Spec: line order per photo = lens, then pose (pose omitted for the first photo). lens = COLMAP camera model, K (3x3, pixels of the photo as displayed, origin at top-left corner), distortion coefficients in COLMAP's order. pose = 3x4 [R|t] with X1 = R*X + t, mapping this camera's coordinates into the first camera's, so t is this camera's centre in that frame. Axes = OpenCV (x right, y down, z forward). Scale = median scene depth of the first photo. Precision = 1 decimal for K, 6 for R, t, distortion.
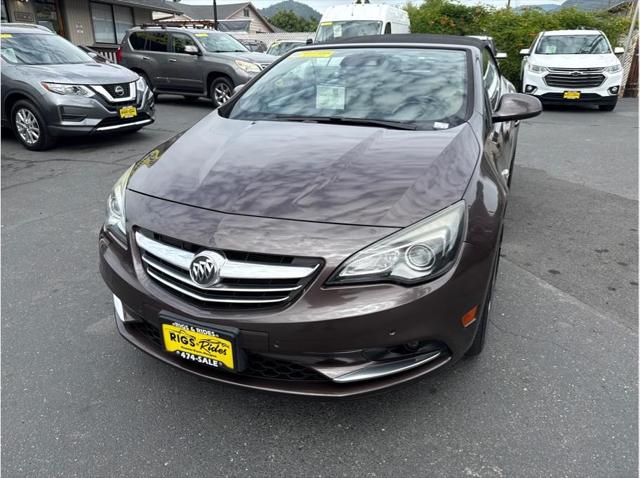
lens RADIAL K [[451.1, 0, 327.7], [0, 451.1, 235.0], [0, 0, 1]] dist [0.031355, -0.043000]
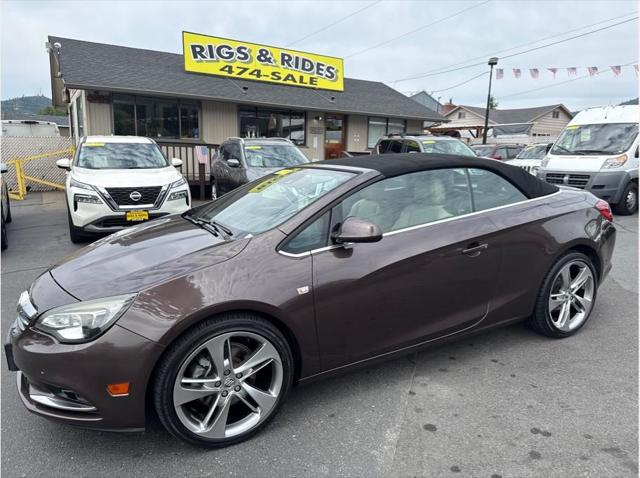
lens RADIAL K [[451.1, 0, 323.1], [0, 451.1, 242.7], [0, 0, 1]] dist [0.031355, -0.043000]
pose [[0.780926, 0.125663, -0.611853, 0.394779], [-0.235568, 0.966473, -0.102167, -0.056134], [0.578501, 0.223918, 0.784346, 0.076733]]
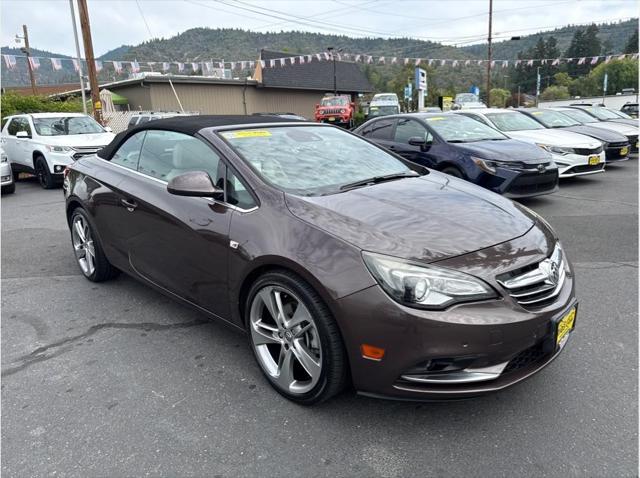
lens RADIAL K [[451.1, 0, 315.9], [0, 451.1, 240.6], [0, 0, 1]] dist [0.031355, -0.043000]
pose [[0.370894, -0.248058, 0.894933, -0.451161], [0.379991, 0.919839, 0.097479, -0.108835], [-0.847375, 0.303913, 0.435423, 0.249910]]
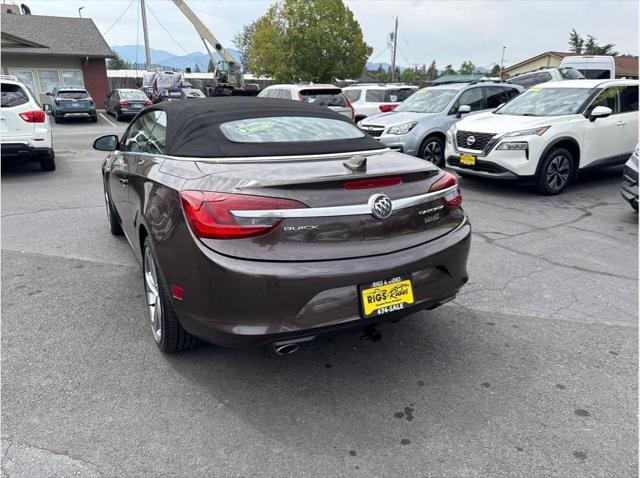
lens RADIAL K [[451.1, 0, 315.5], [0, 451.1, 236.1], [0, 0, 1]] dist [0.031355, -0.043000]
pose [[-0.626790, 0.230608, -0.744282, 0.511006], [-0.297576, 0.811953, 0.502176, -0.433253], [0.720127, 0.536239, -0.440300, 1.002365]]
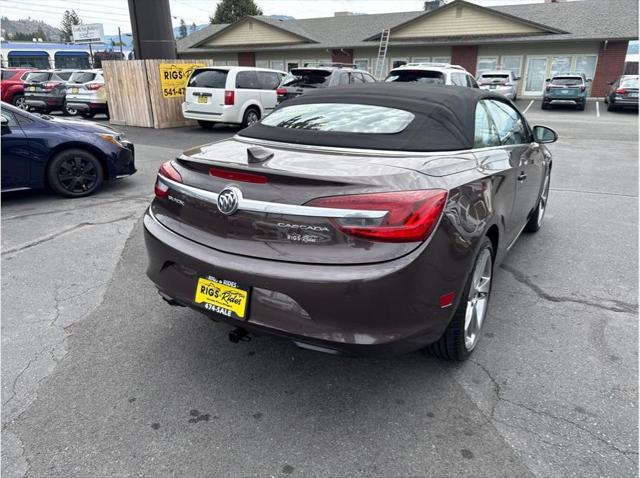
lens RADIAL K [[451.1, 0, 320.5], [0, 451.1, 239.9], [0, 0, 1]] dist [0.031355, -0.043000]
pose [[-0.987357, -0.058716, 0.147237, 0.103156], [0.054426, 0.746821, 0.662795, -0.482291], [-0.148876, 0.662428, -0.734183, 1.119181]]
